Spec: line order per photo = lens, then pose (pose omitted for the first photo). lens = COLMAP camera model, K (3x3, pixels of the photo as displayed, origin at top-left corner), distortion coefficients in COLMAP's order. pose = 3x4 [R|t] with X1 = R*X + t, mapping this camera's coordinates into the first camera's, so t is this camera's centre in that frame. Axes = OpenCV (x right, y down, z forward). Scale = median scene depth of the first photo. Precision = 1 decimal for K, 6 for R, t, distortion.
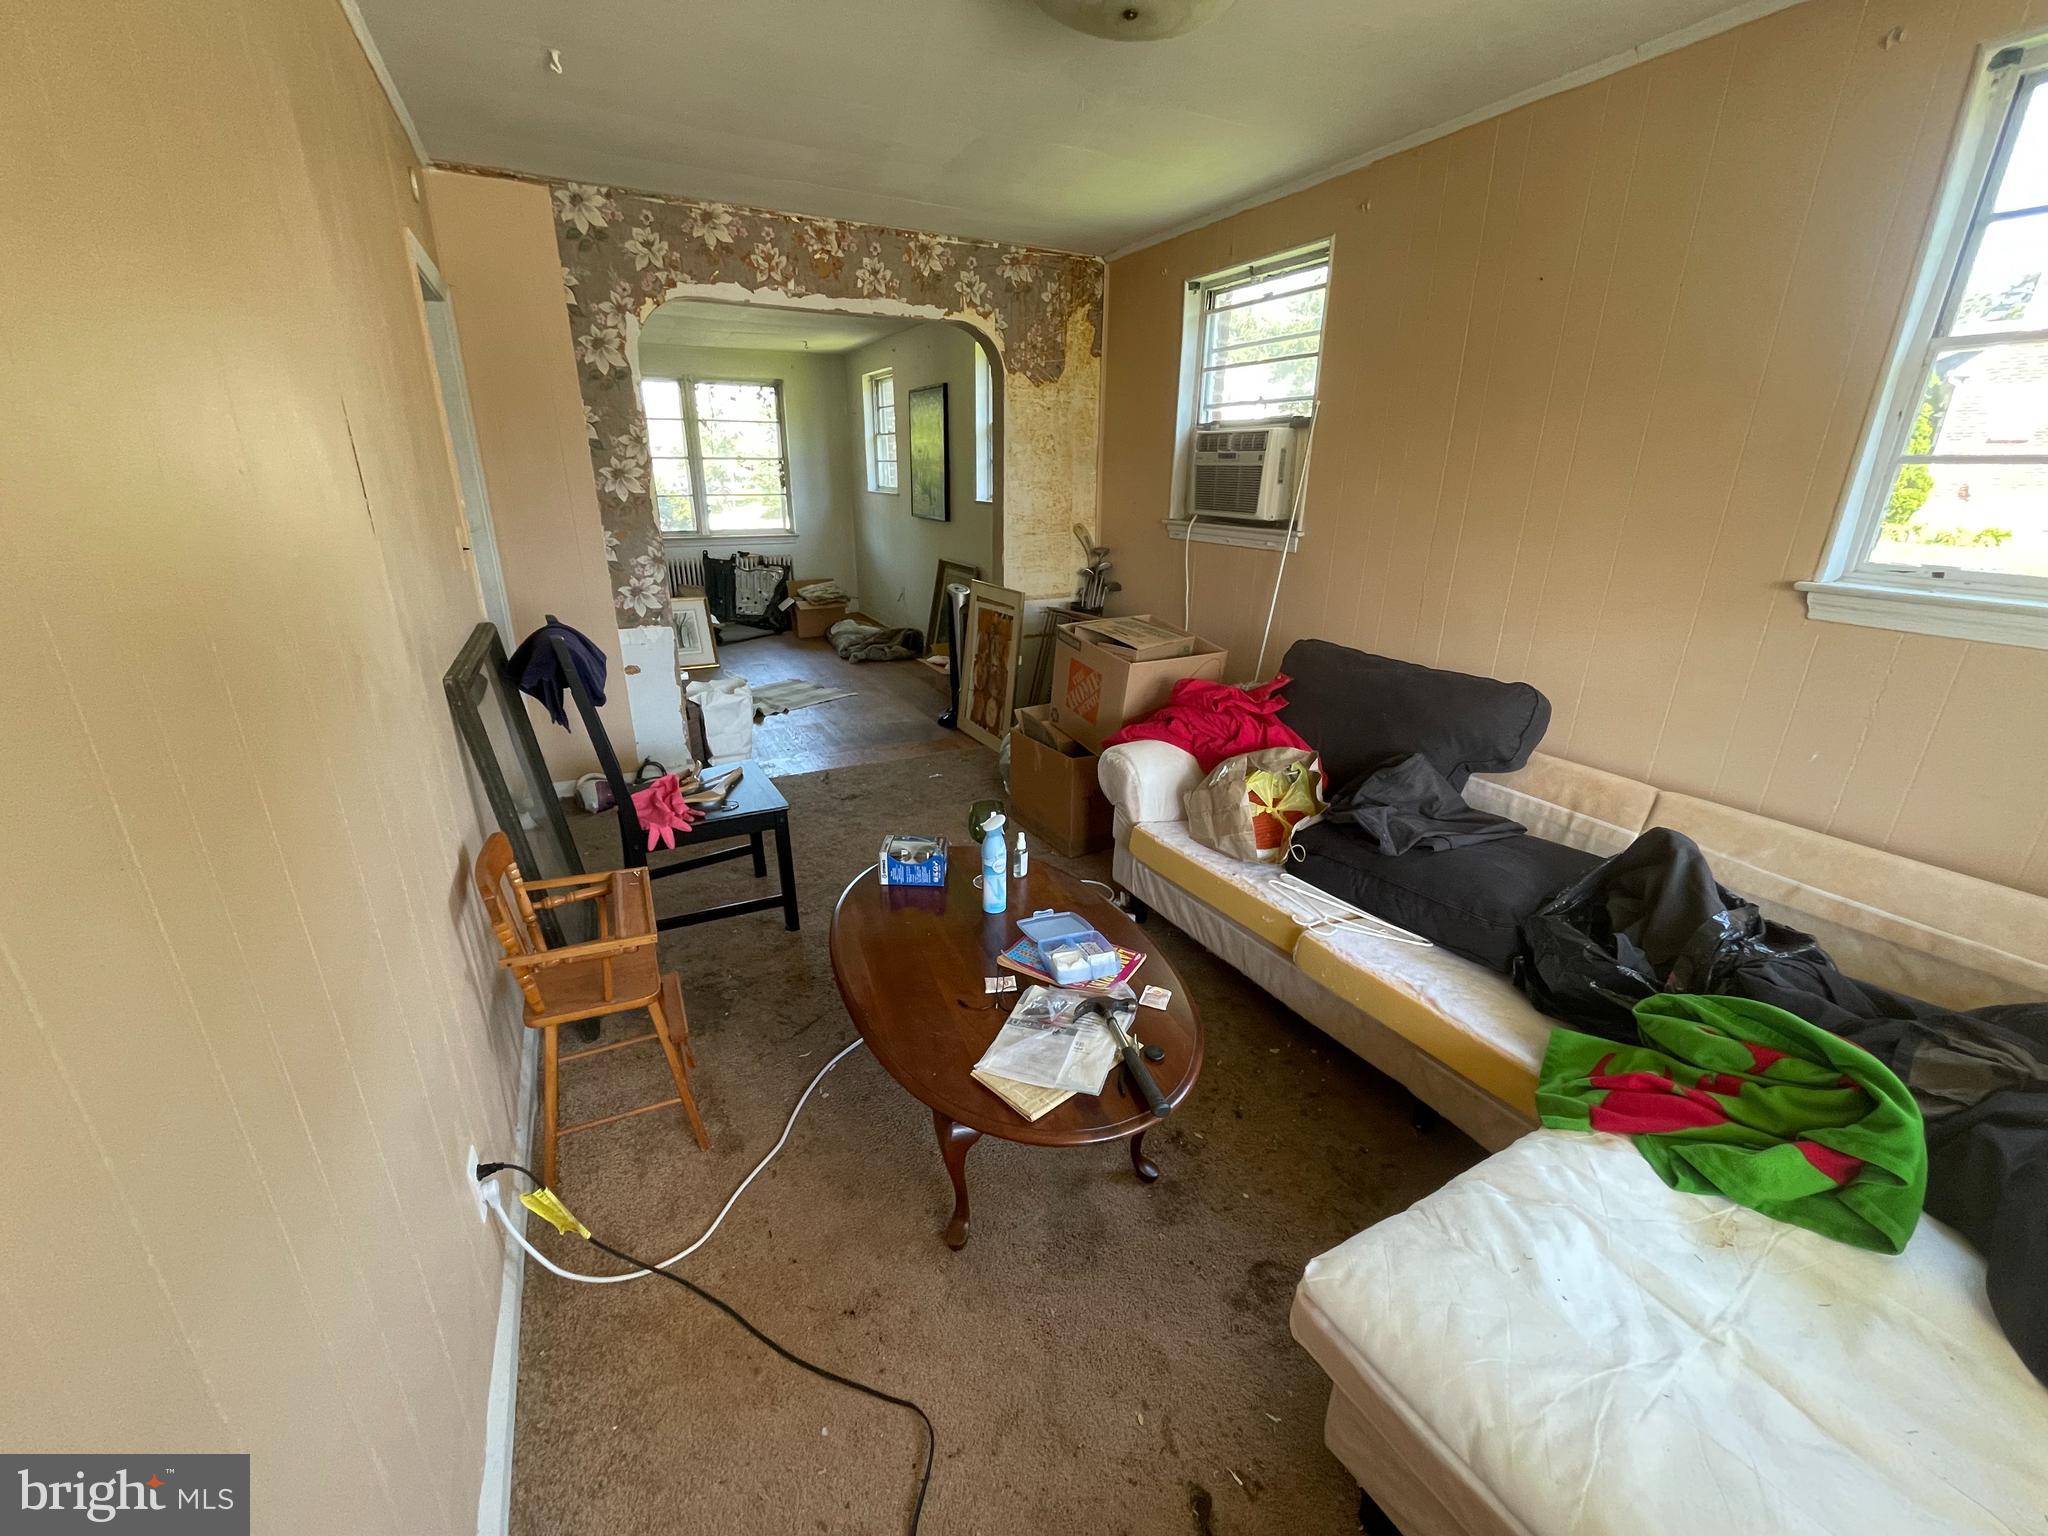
lens RADIAL K [[824.7, 0, 1021.1], [0, 824.7, 762.7], [0, 0, 1]] dist [0.000861, -0.000006]
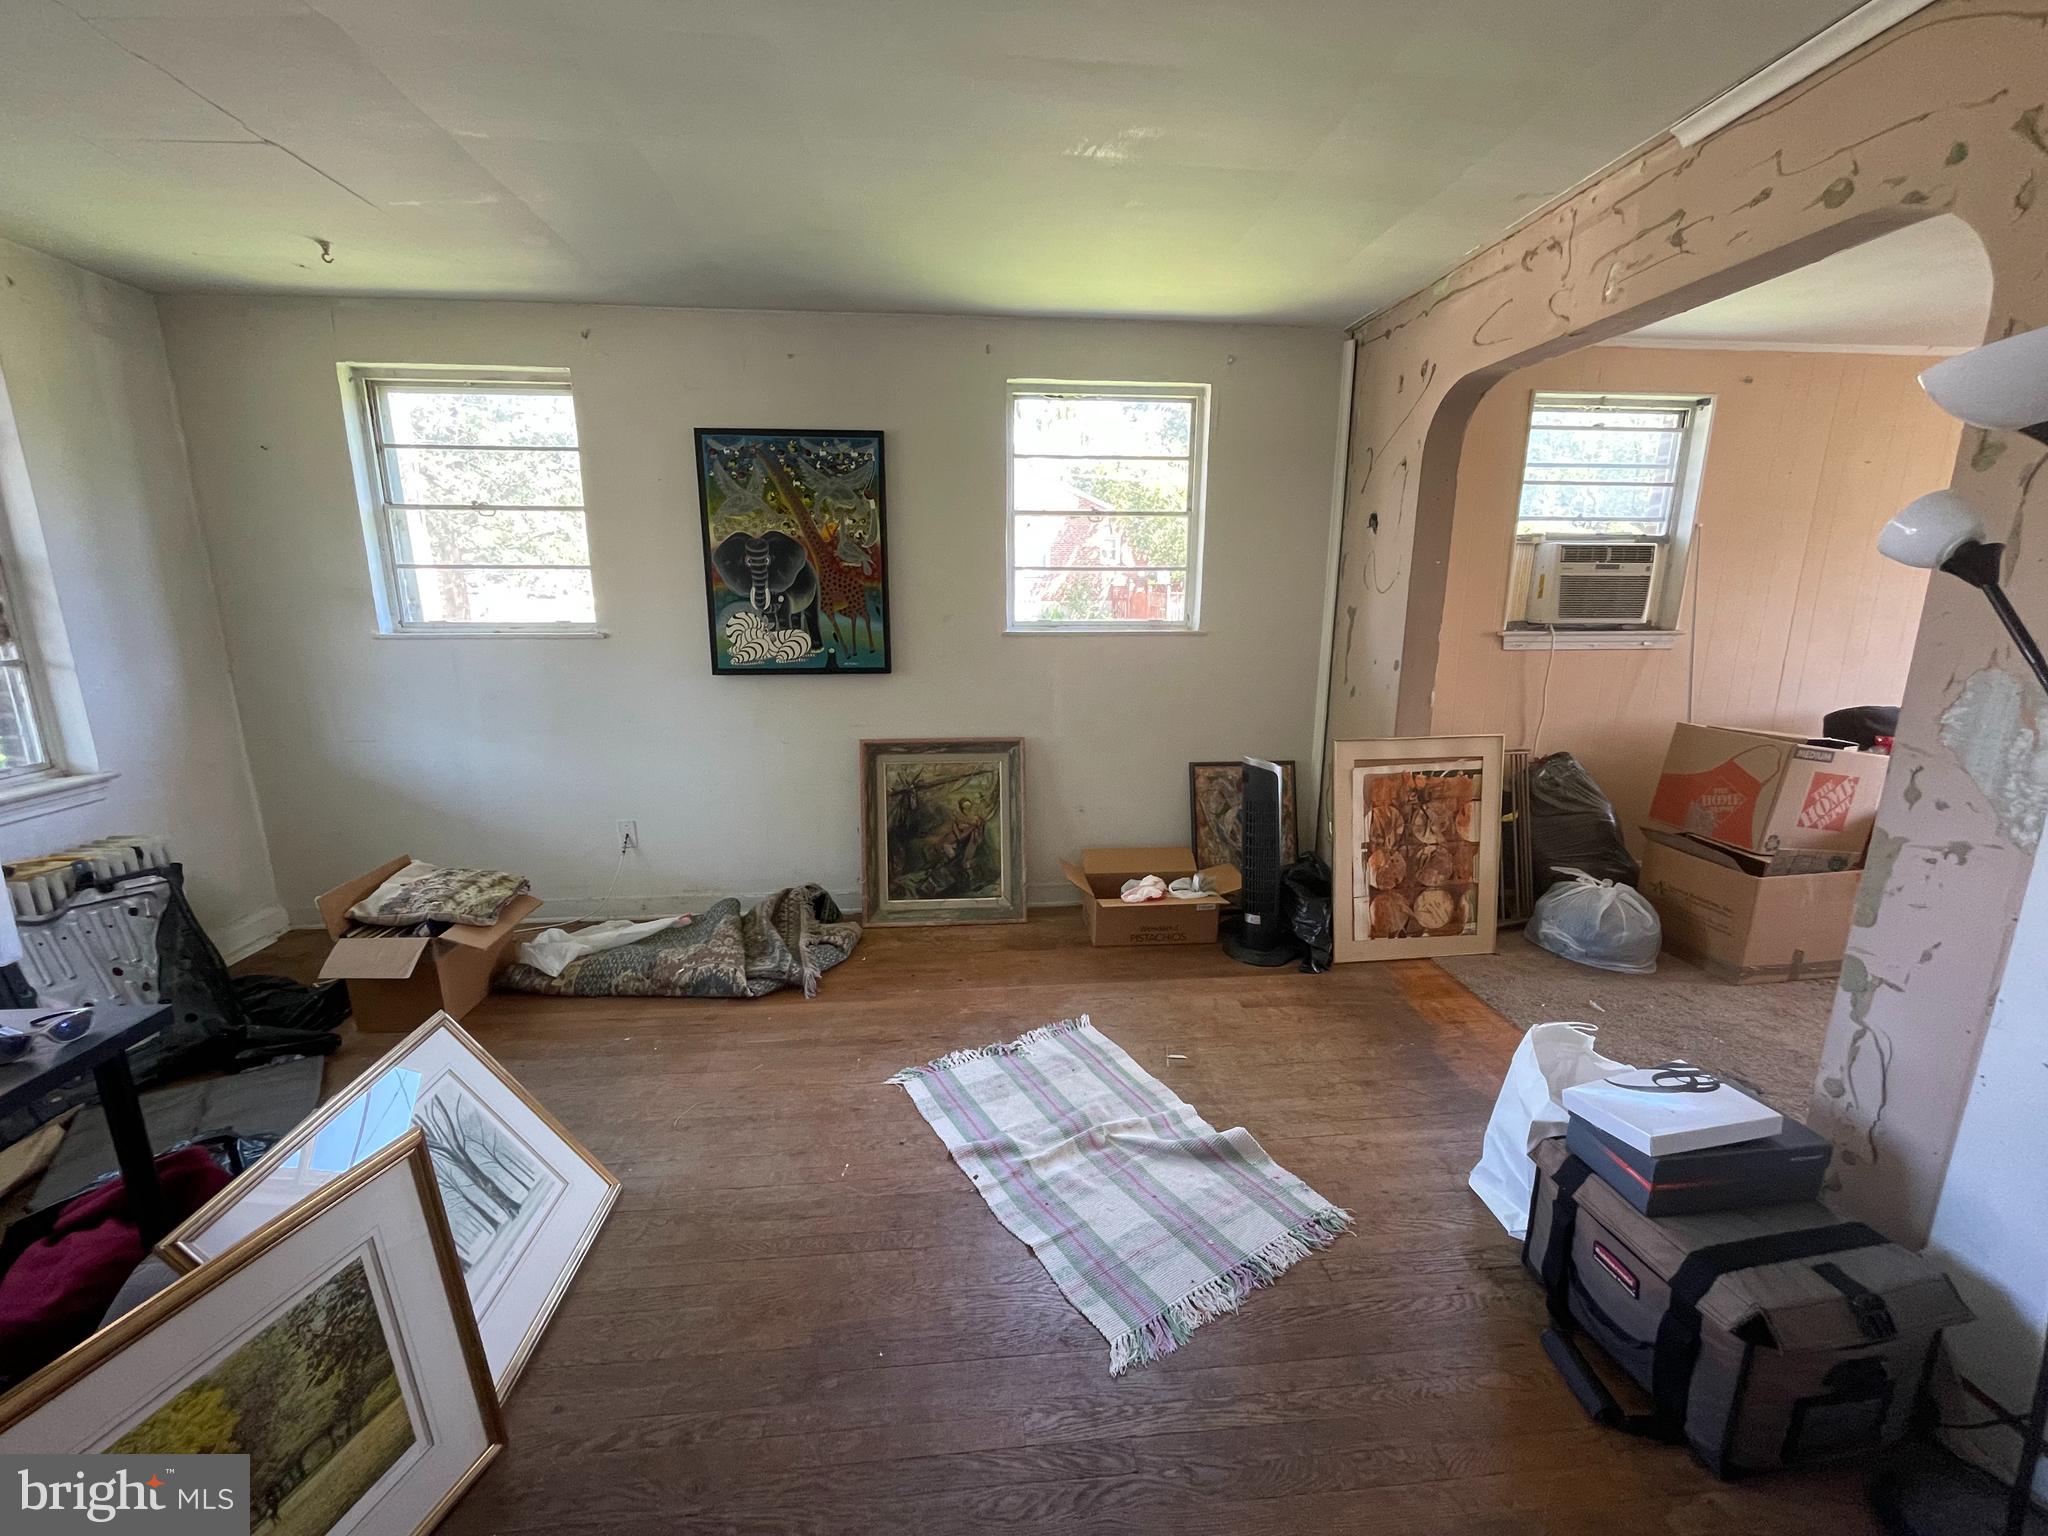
lens RADIAL K [[824.7, 0, 1023.4], [0, 824.7, 767.9], [0, 0, 1]] dist [0.000861, -0.000006]
pose [[0.376607, -0.206960, 0.902959, -1.068982], [0.314419, 0.945421, 0.085554, -0.471520], [-0.871383, 0.251687, 0.421125, 1.319135]]
